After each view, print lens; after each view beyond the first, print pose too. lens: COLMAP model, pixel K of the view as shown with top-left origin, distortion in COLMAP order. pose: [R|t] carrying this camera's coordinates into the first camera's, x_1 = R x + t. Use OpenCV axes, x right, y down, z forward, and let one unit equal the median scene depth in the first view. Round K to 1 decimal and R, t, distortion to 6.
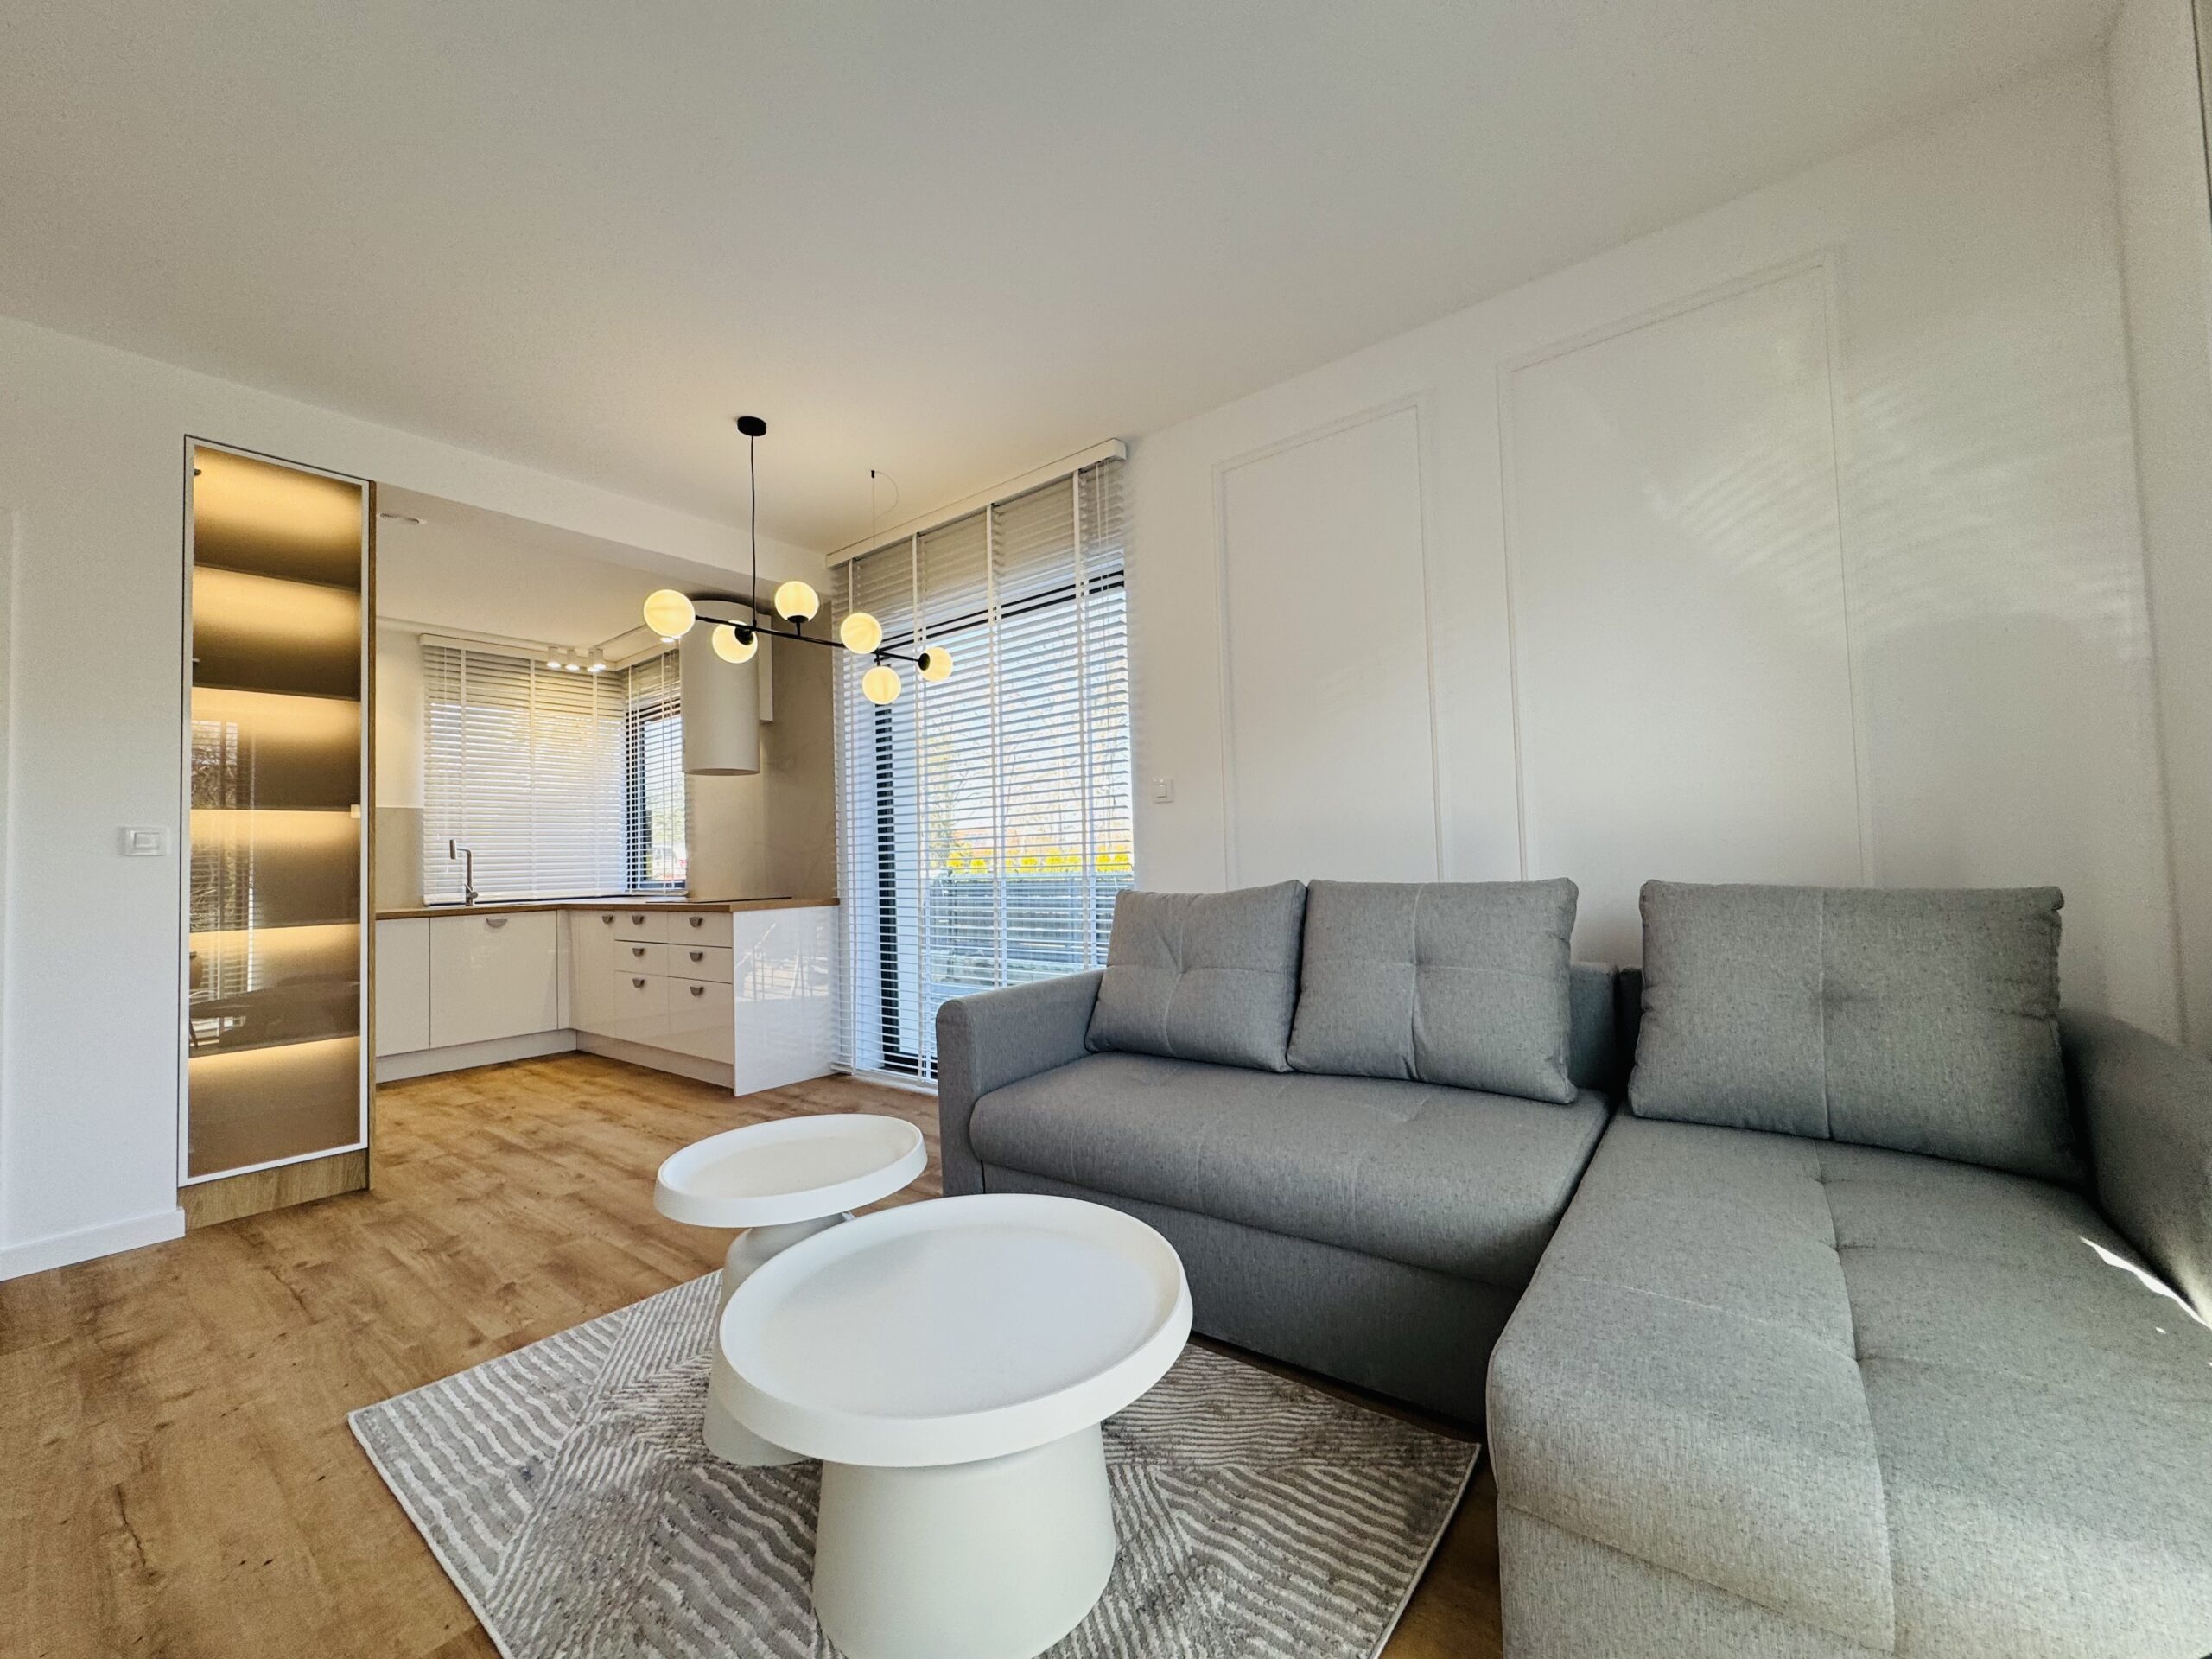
lens RADIAL K [[884.1, 0, 1108.1], [0, 884.1, 830.5], [0, 0, 1]] dist [-0.001649, -0.000502]
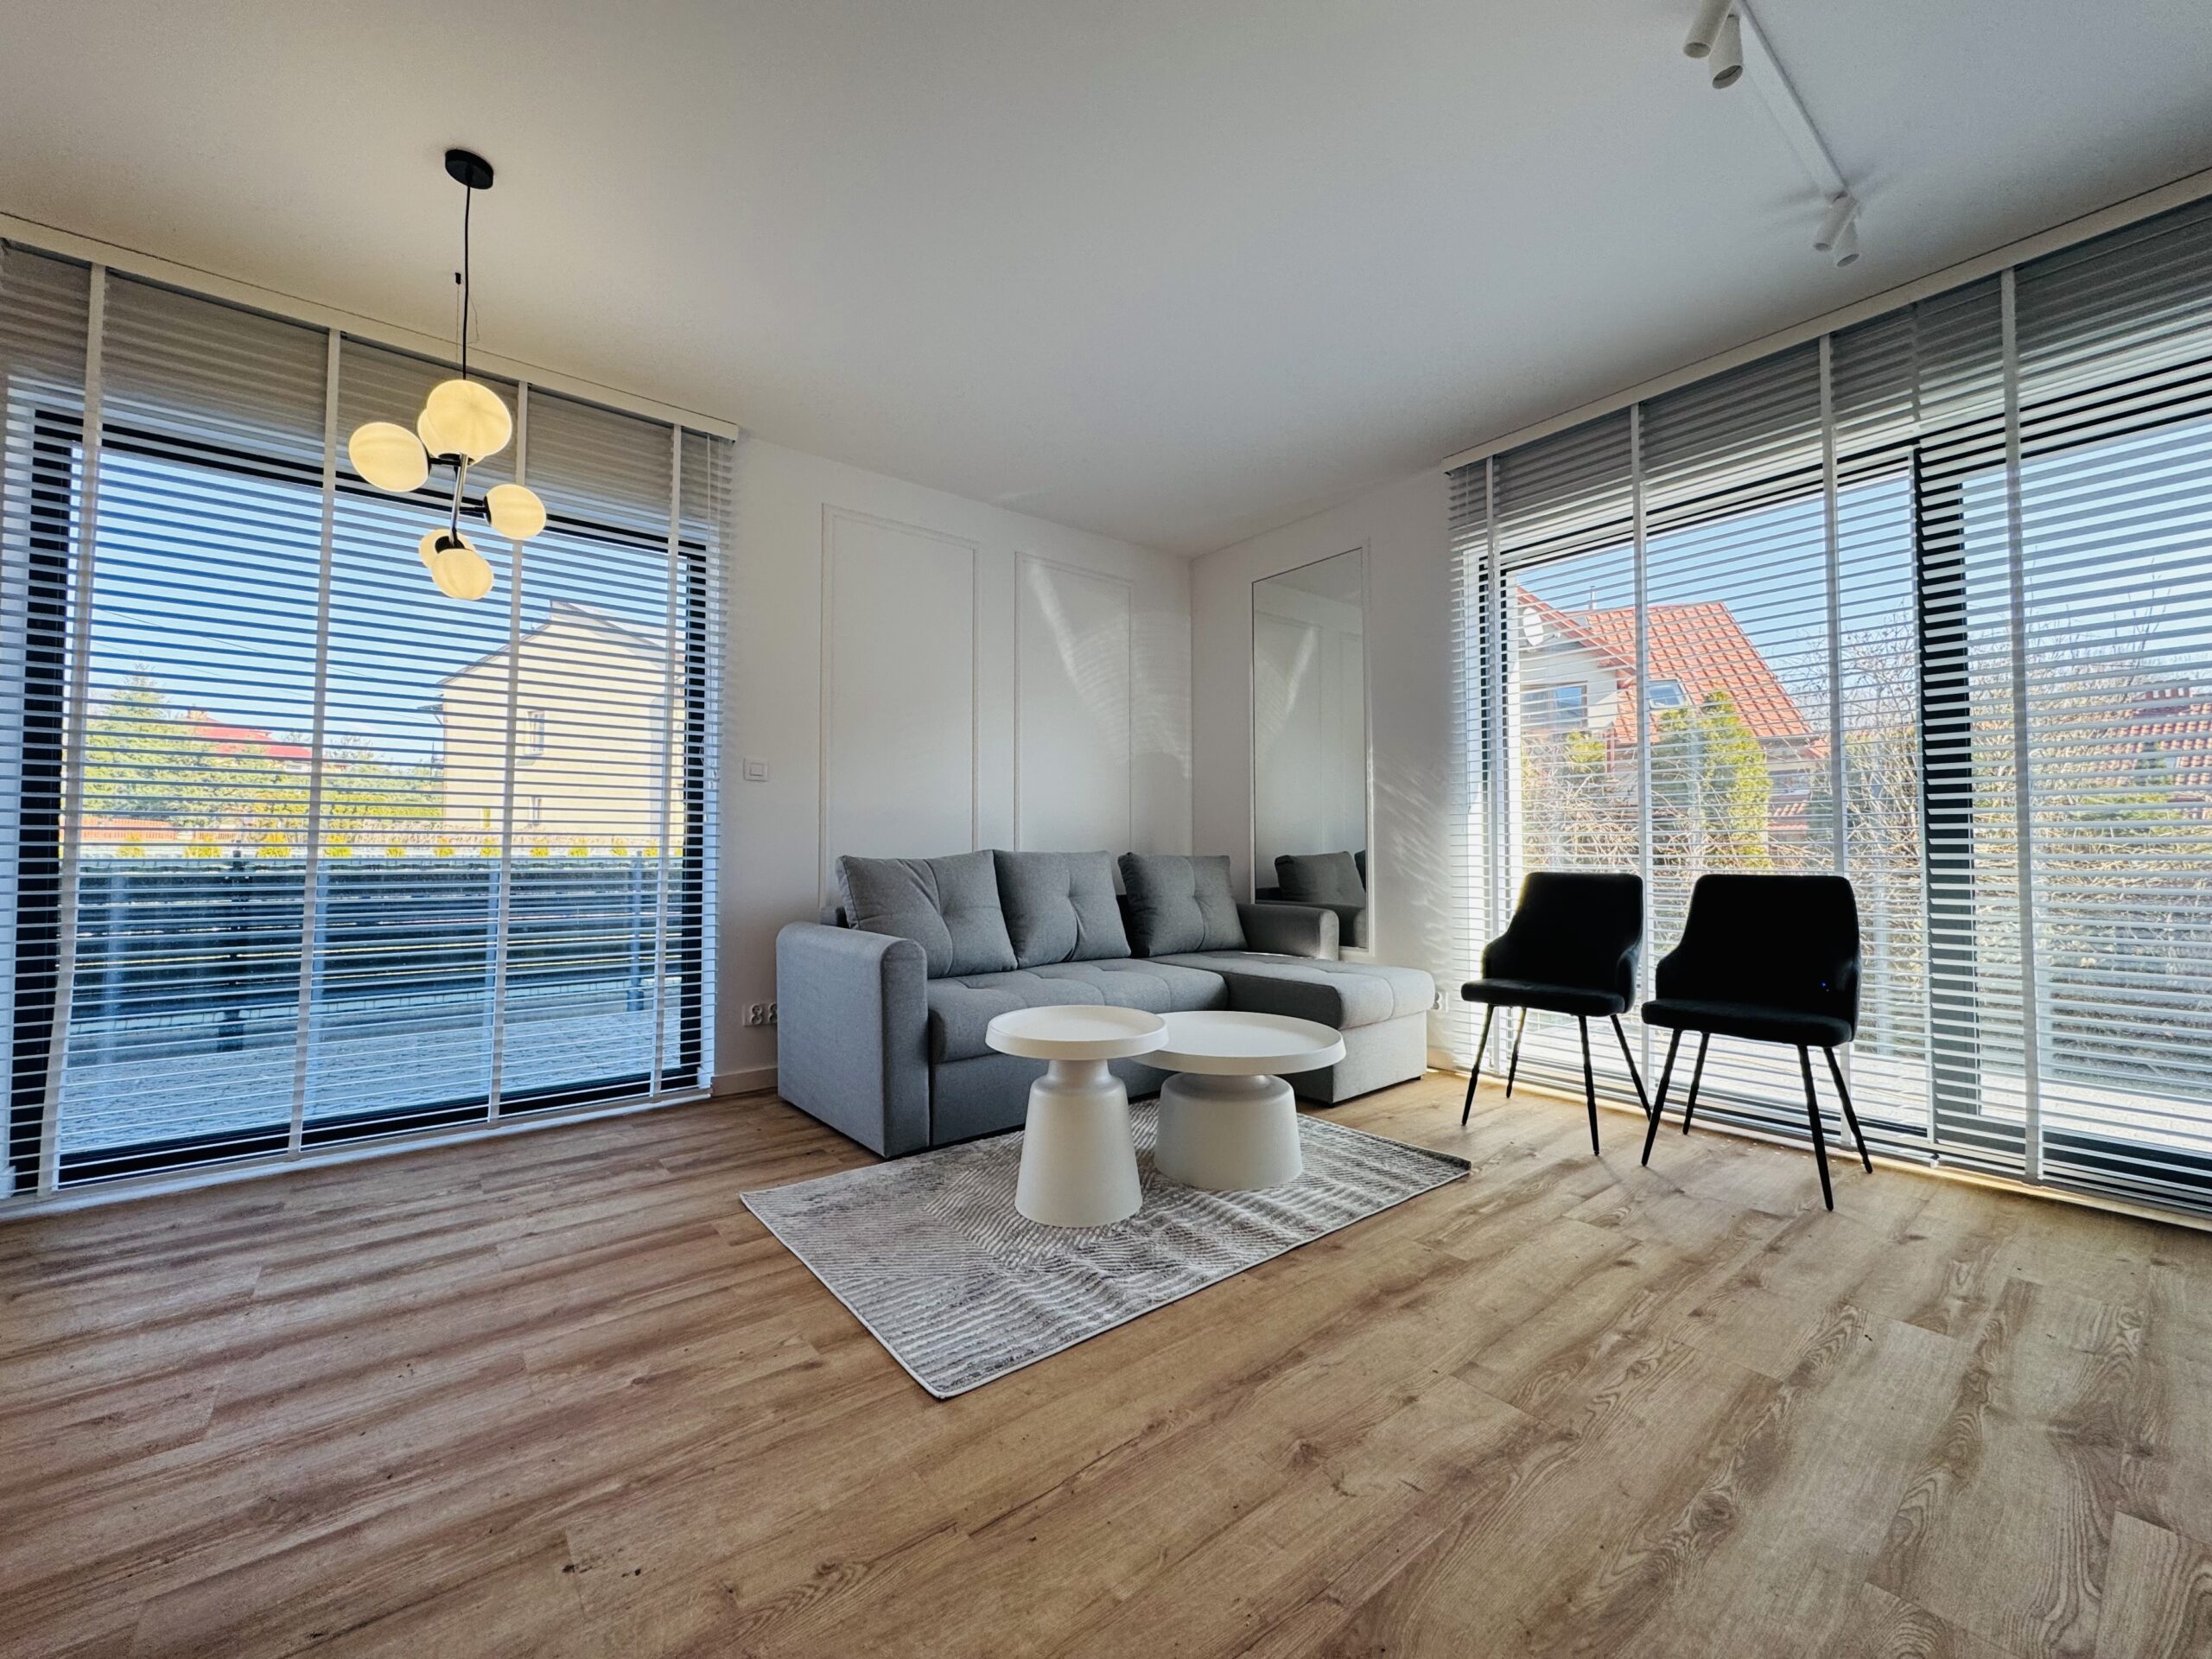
lens RADIAL K [[884.1, 0, 1100.2], [0, 884.1, 831.7], [0, 0, 1]] dist [-0.000145, -0.000294]
pose [[0.230777, 0.051844, 0.971625, -1.288387], [-0.041965, 0.998181, -0.043294, 0.087115], [-0.972101, -0.030783, 0.232532, 0.480965]]
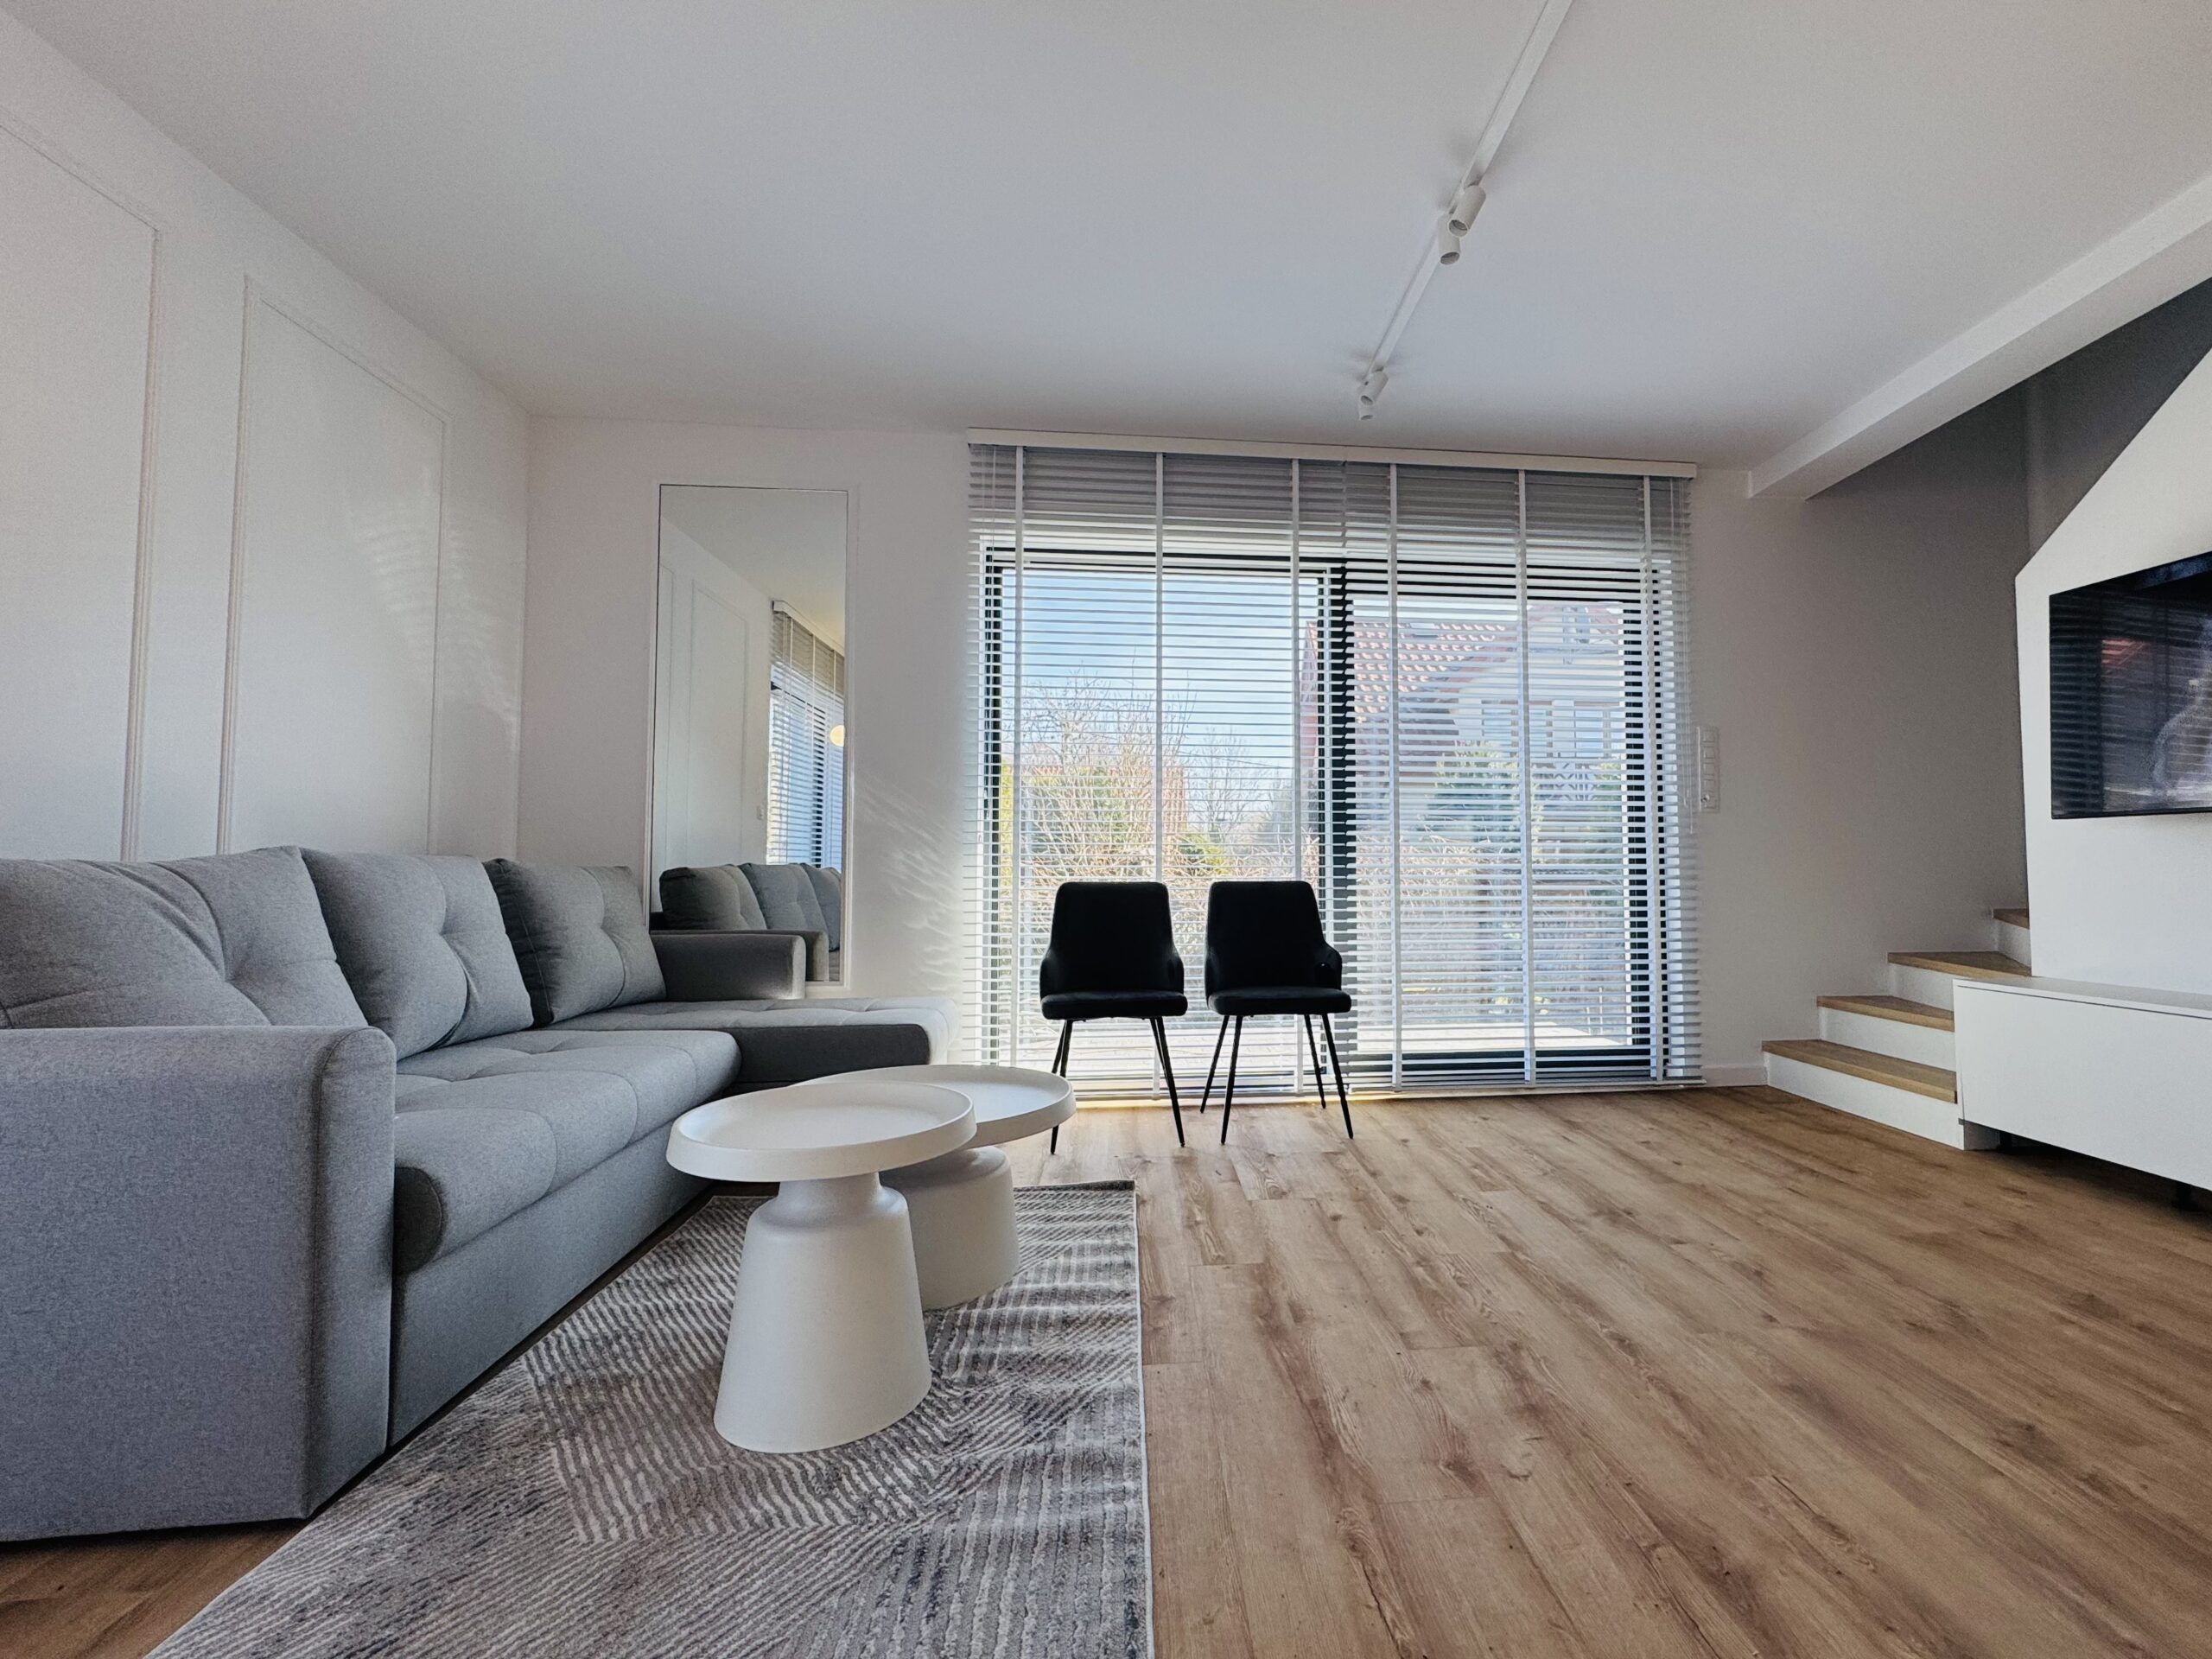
lens RADIAL K [[996.1, 0, 1173.5], [0, 996.1, 843.4], [0, 0, 1]] dist [-0.002393, -0.000342]
pose [[-0.698976, 0.058674, 0.712734, -0.975268], [-0.002732, 0.996402, -0.084706, 0.132233], [-0.715140, -0.061155, -0.696301, 1.132571]]
